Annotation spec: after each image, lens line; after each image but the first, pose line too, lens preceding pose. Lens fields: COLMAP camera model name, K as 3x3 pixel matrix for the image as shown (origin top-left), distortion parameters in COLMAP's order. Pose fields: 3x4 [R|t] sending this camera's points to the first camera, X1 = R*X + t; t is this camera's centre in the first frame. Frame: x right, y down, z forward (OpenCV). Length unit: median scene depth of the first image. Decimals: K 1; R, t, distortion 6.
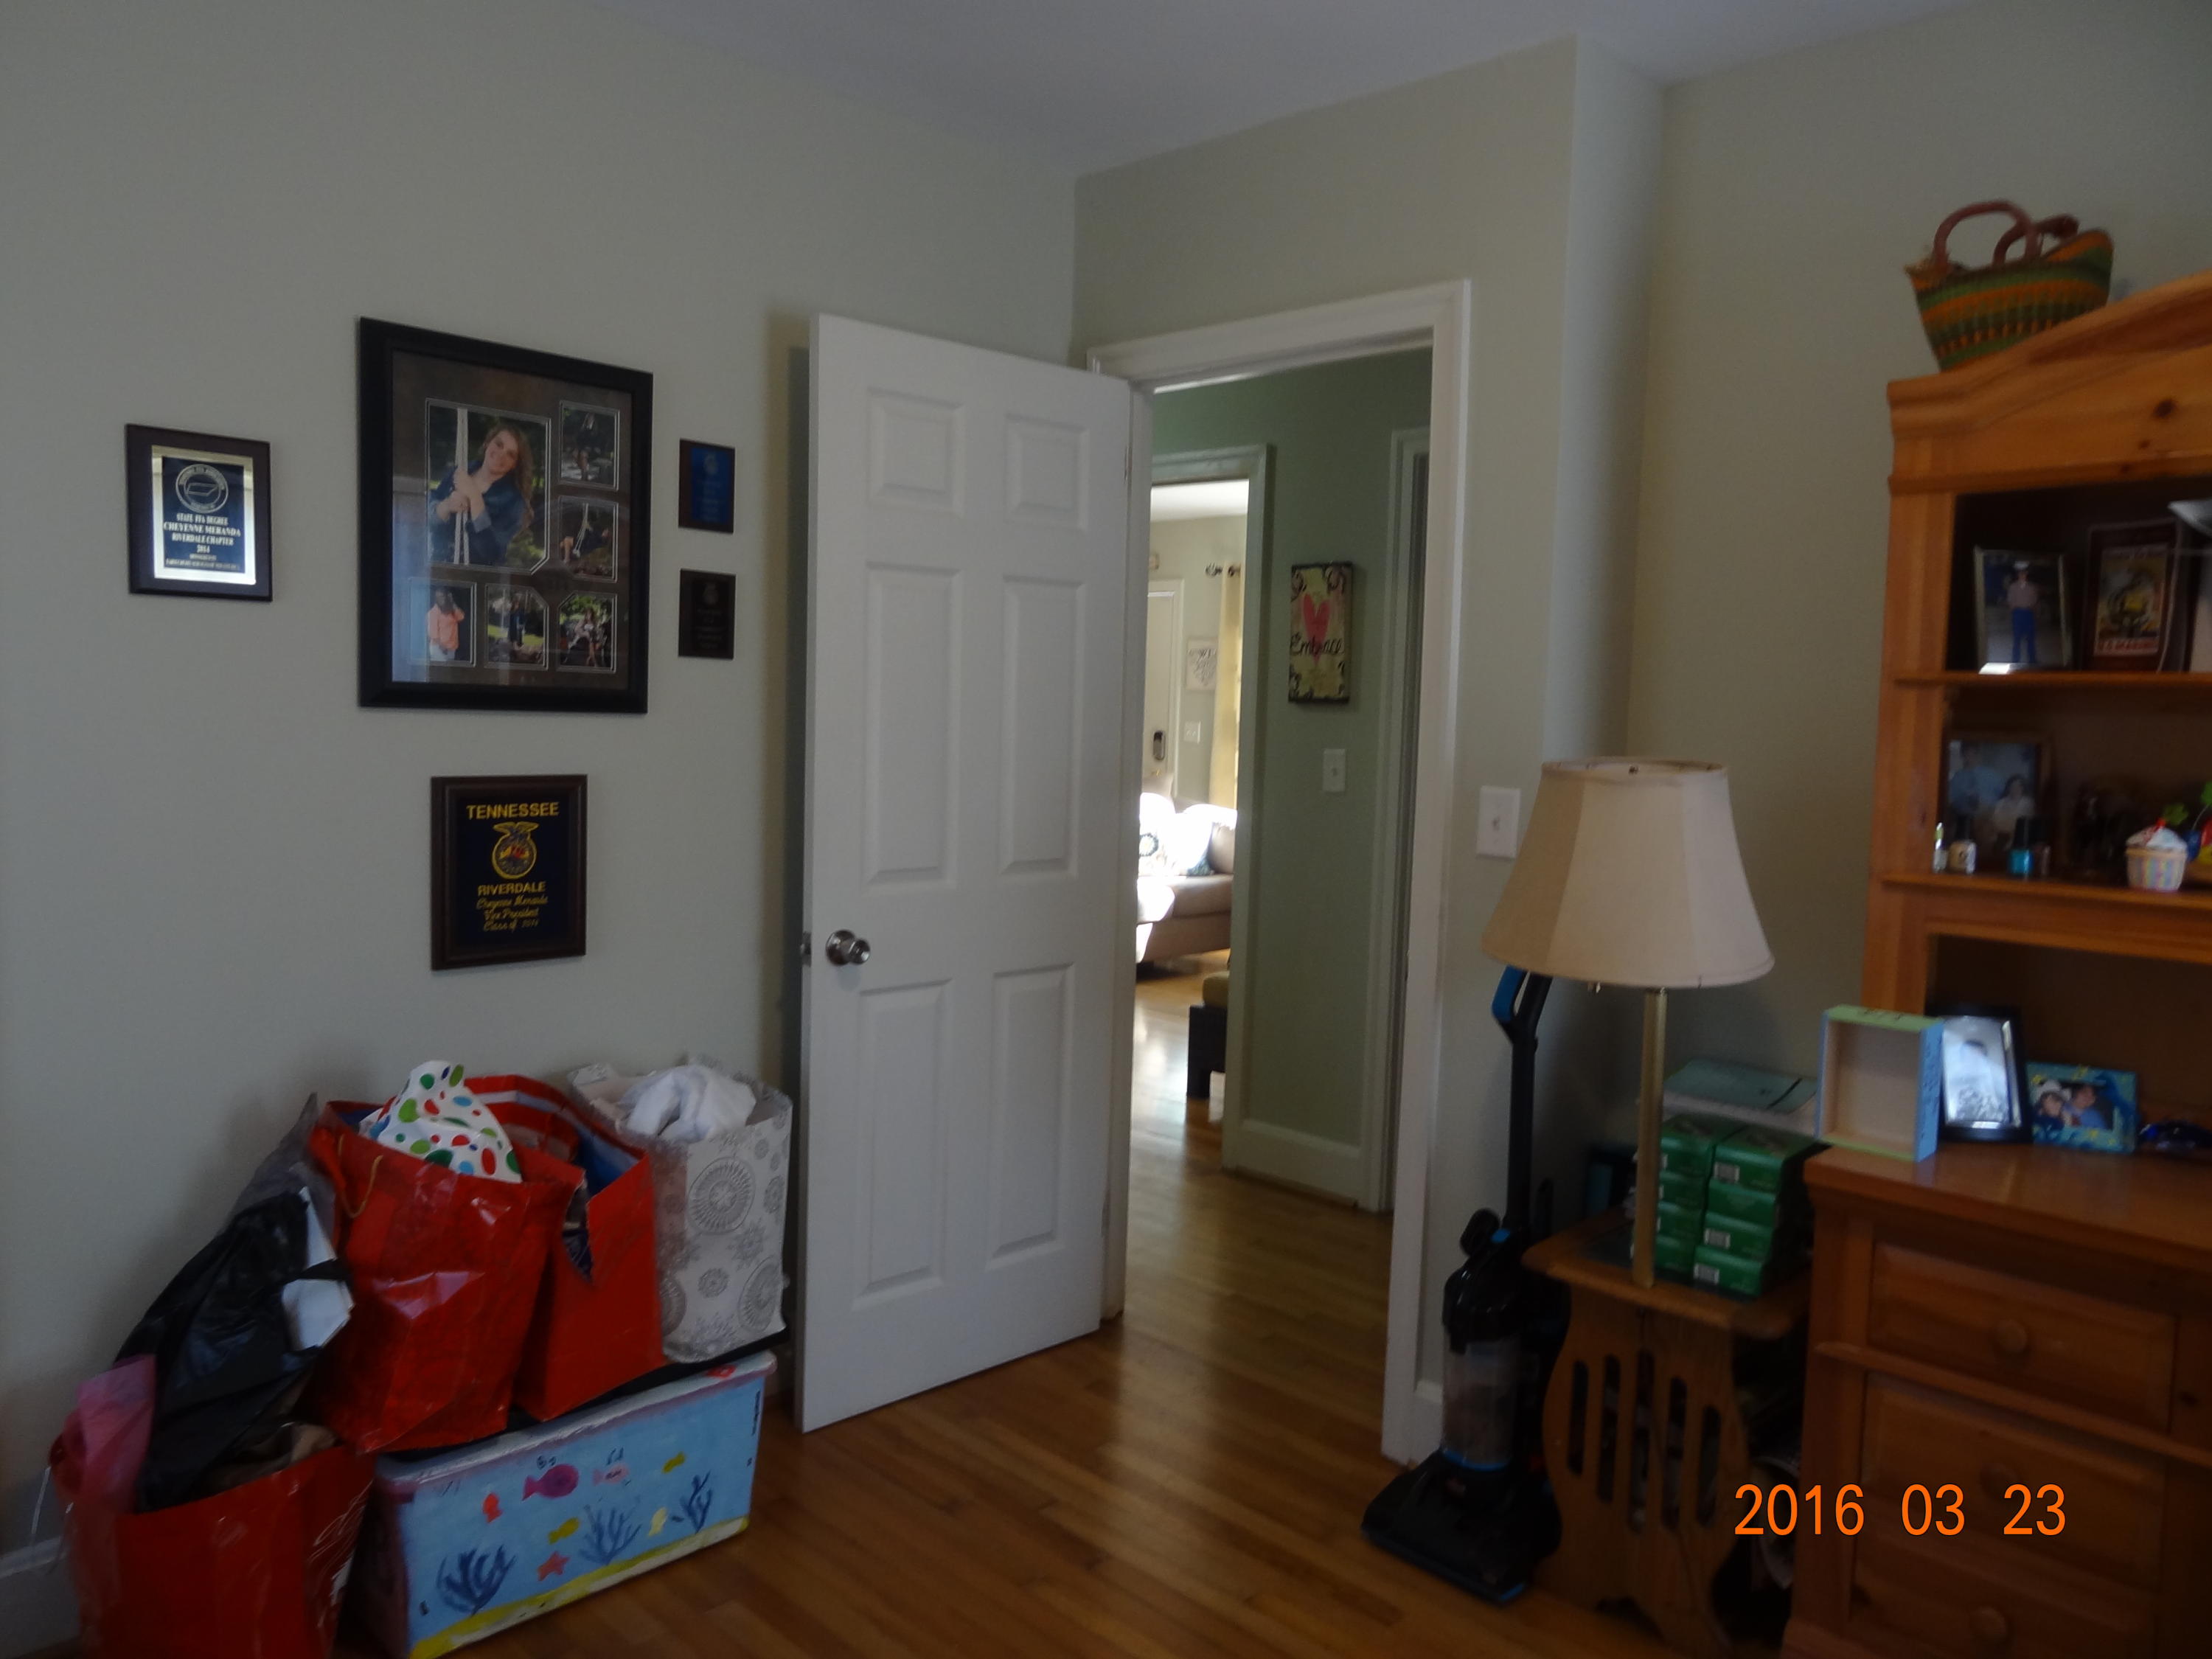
lens RADIAL K [[1557.5, 0, 1106.0], [0, 1557.5, 829.5], [0, 0, 1]] dist [0.000697, 0.003672]
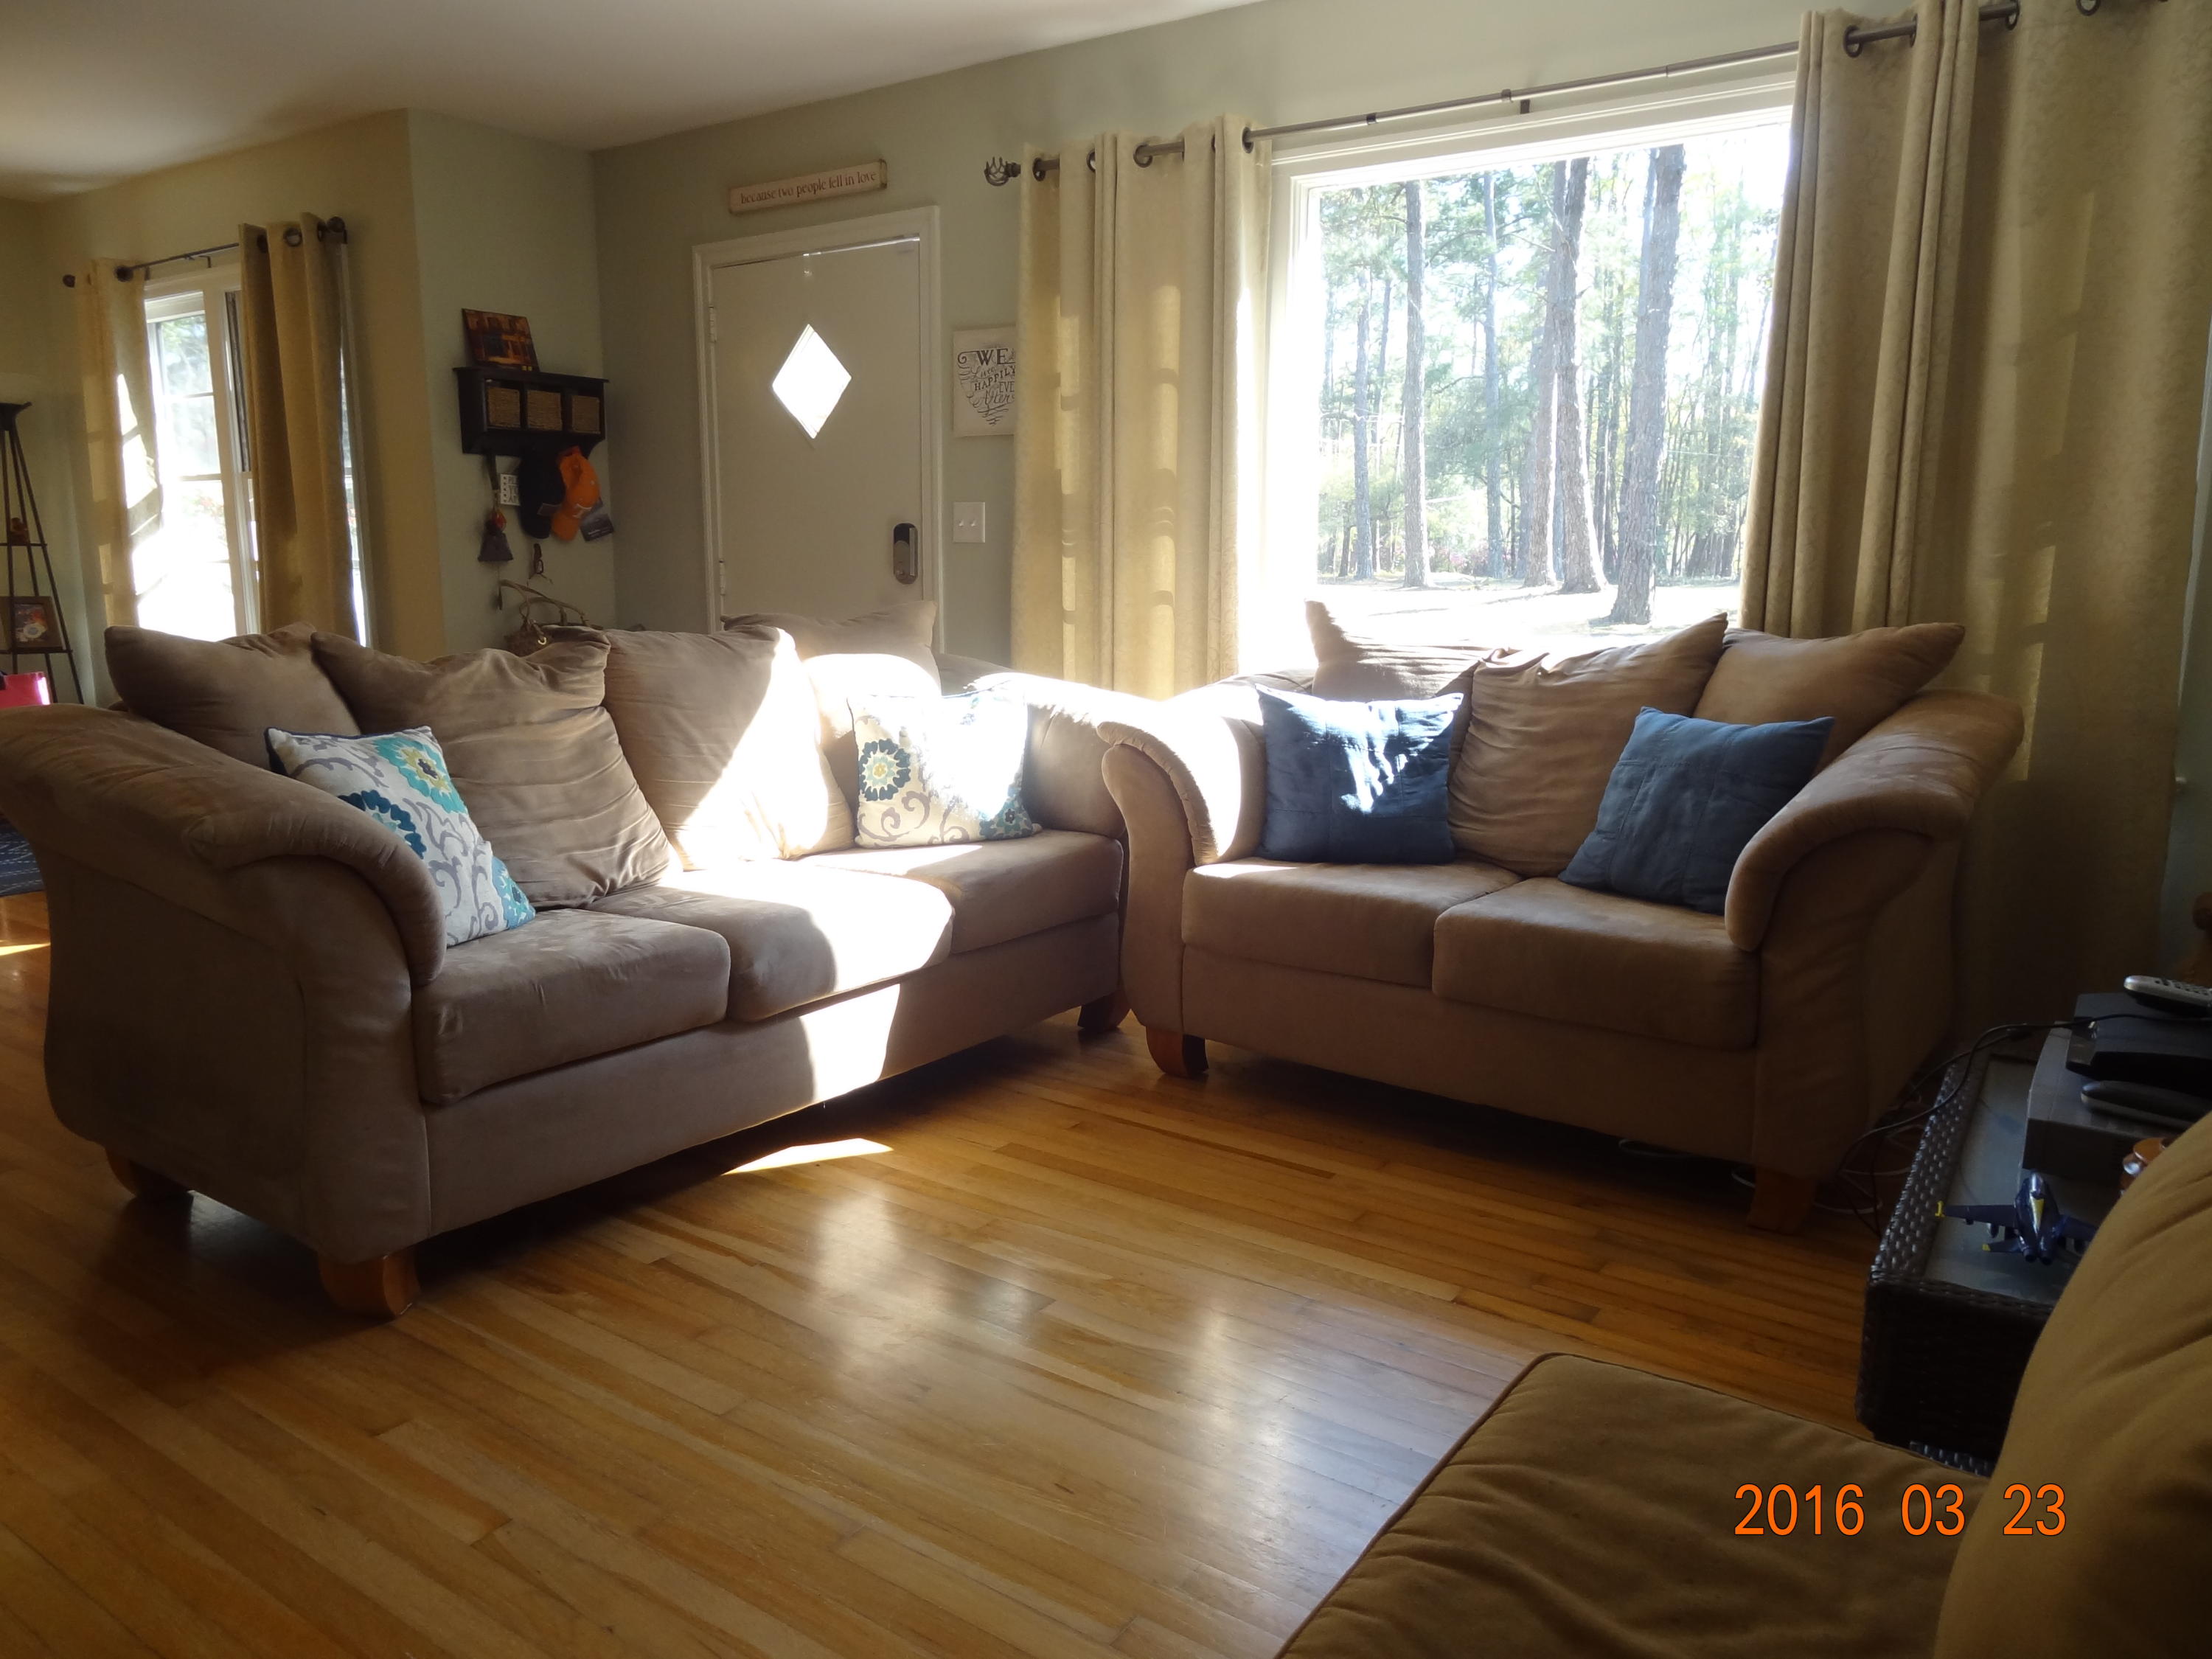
lens RADIAL K [[1557.5, 0, 1106.0], [0, 1557.5, 829.5], [0, 0, 1]] dist [0.000697, 0.003672]
pose [[0.988205, -0.049122, 0.145042, 0.022101], [0.035060, 0.994573, 0.097960, -0.012602], [-0.149066, -0.091719, 0.984564, 0.513100]]
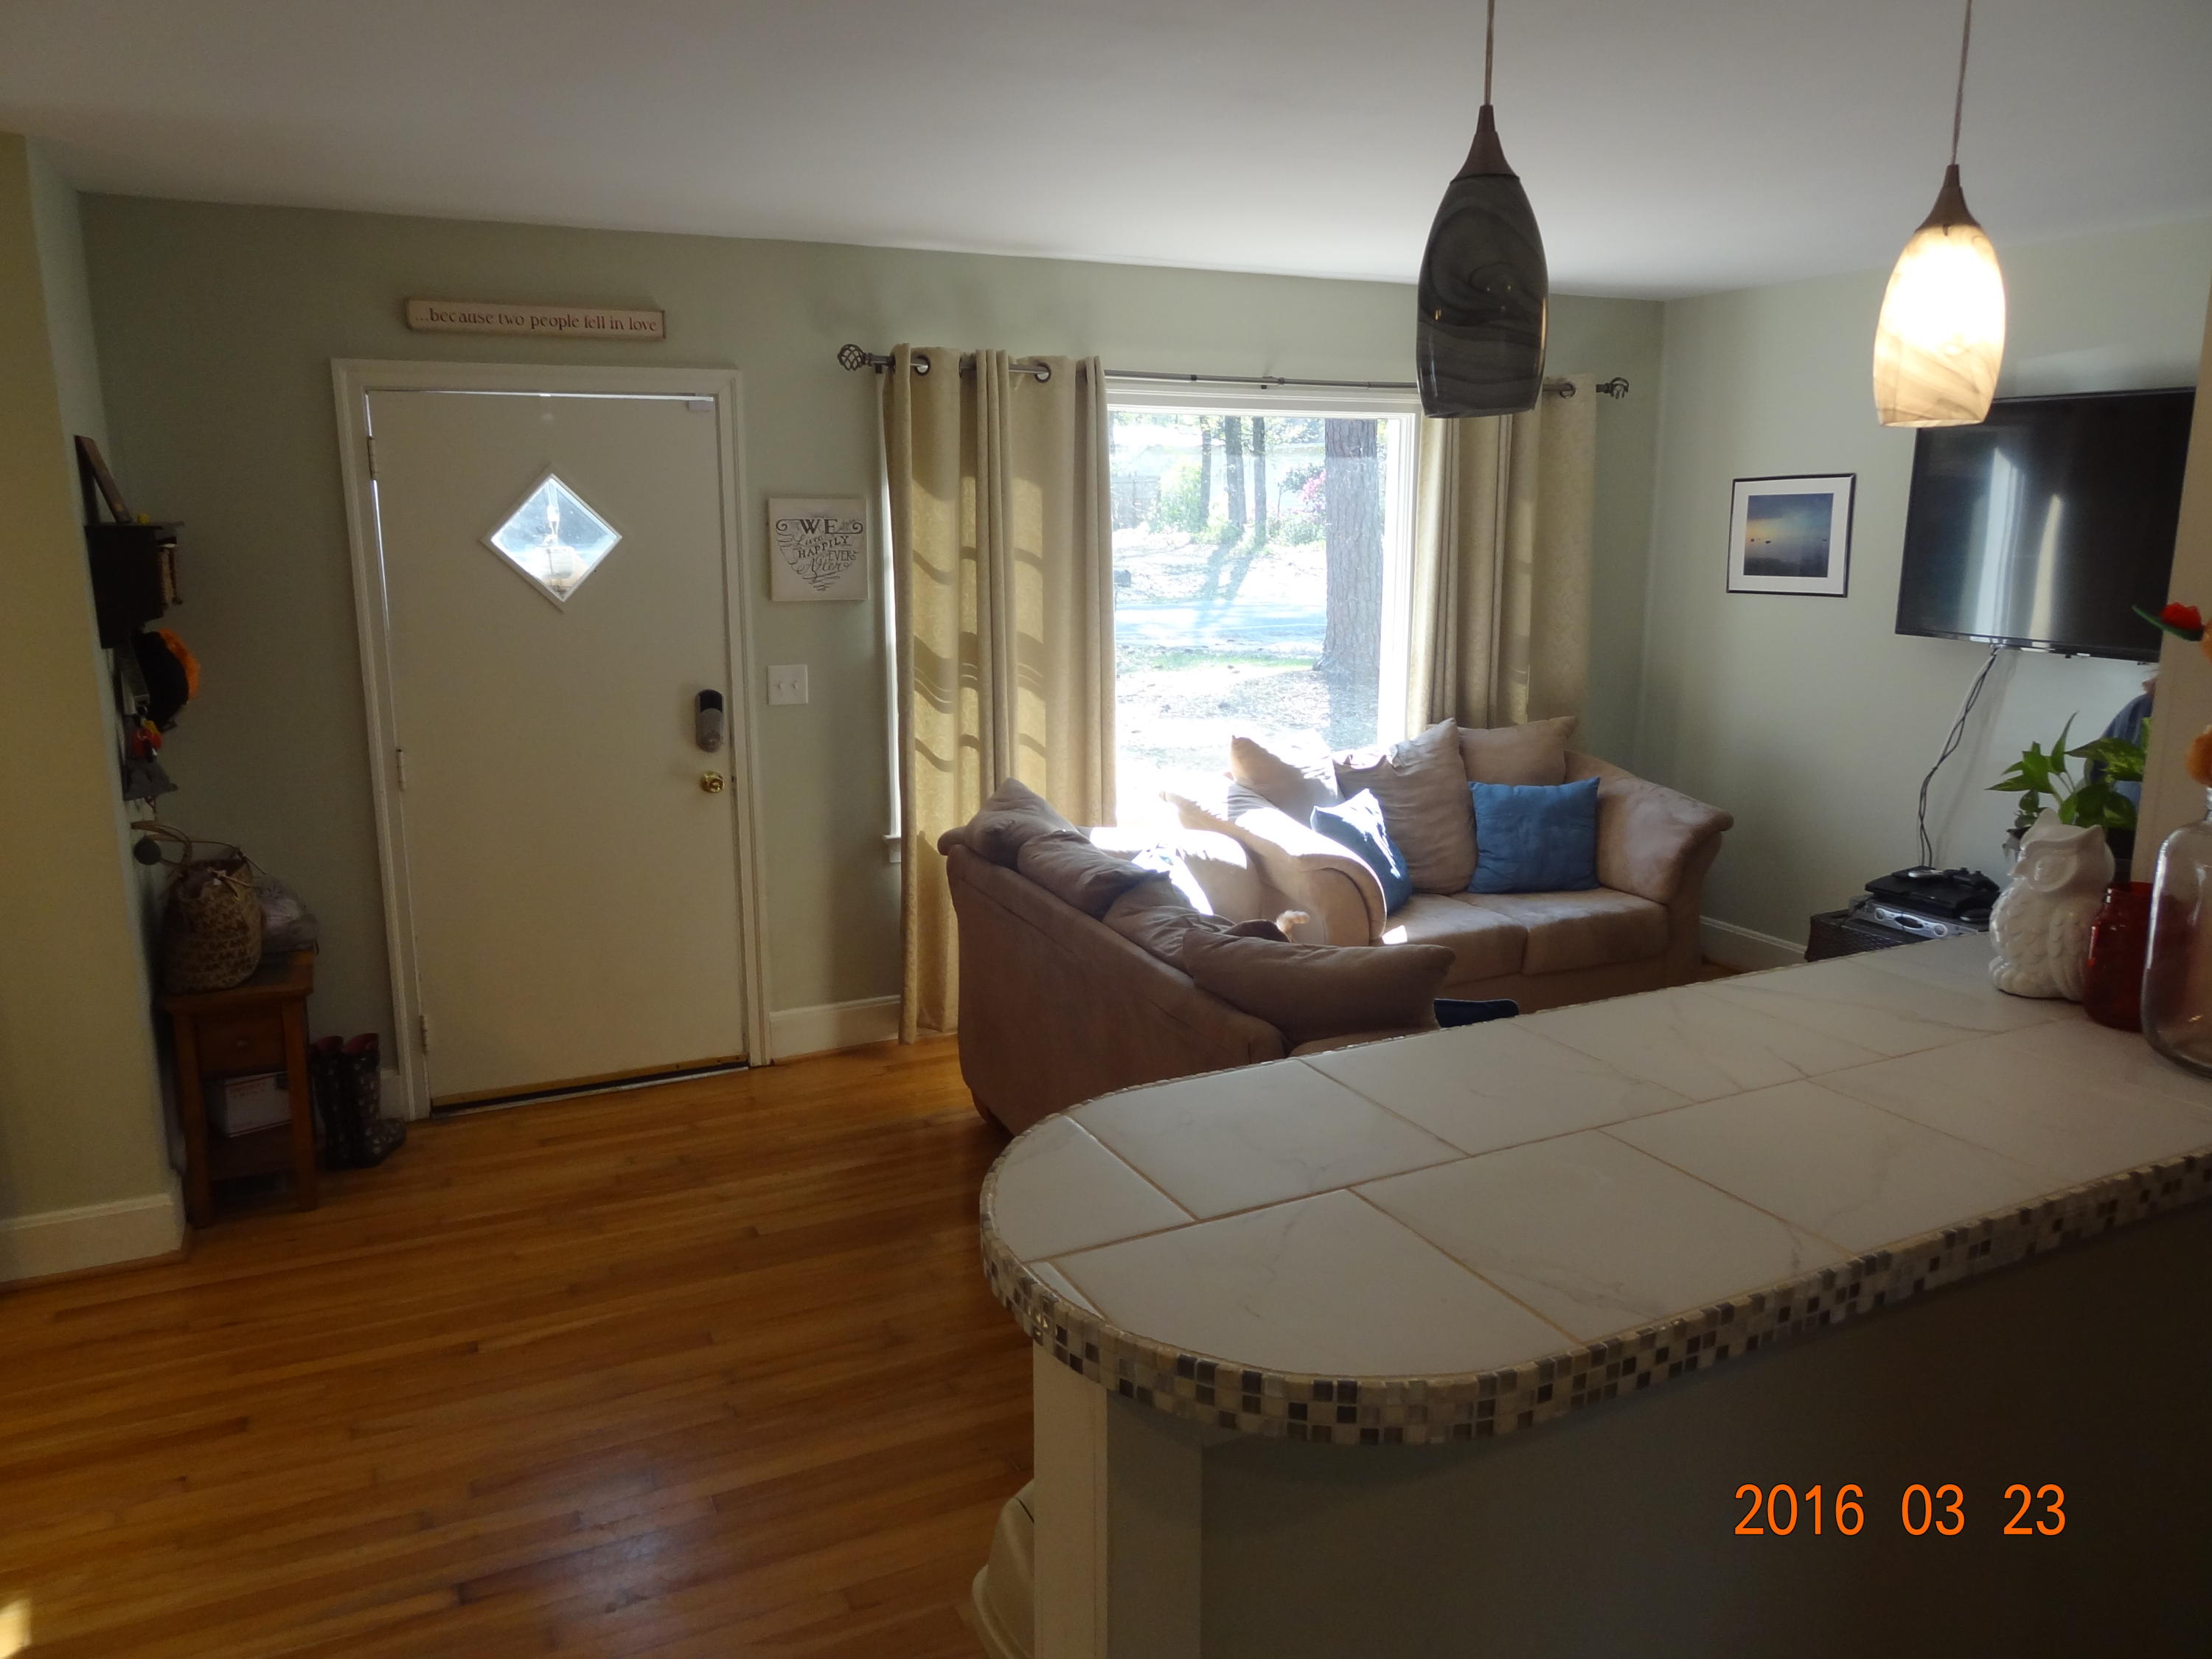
lens RADIAL K [[1557.5, 0, 1106.0], [0, 1557.5, 829.5], [0, 0, 1]] dist [0.000697, 0.003672]
pose [[0.361403, -0.218652, 0.906410, -0.385721], [0.087749, 0.975777, 0.200398, -0.112475], [-0.928271, 0.007112, 0.371835, 0.745794]]
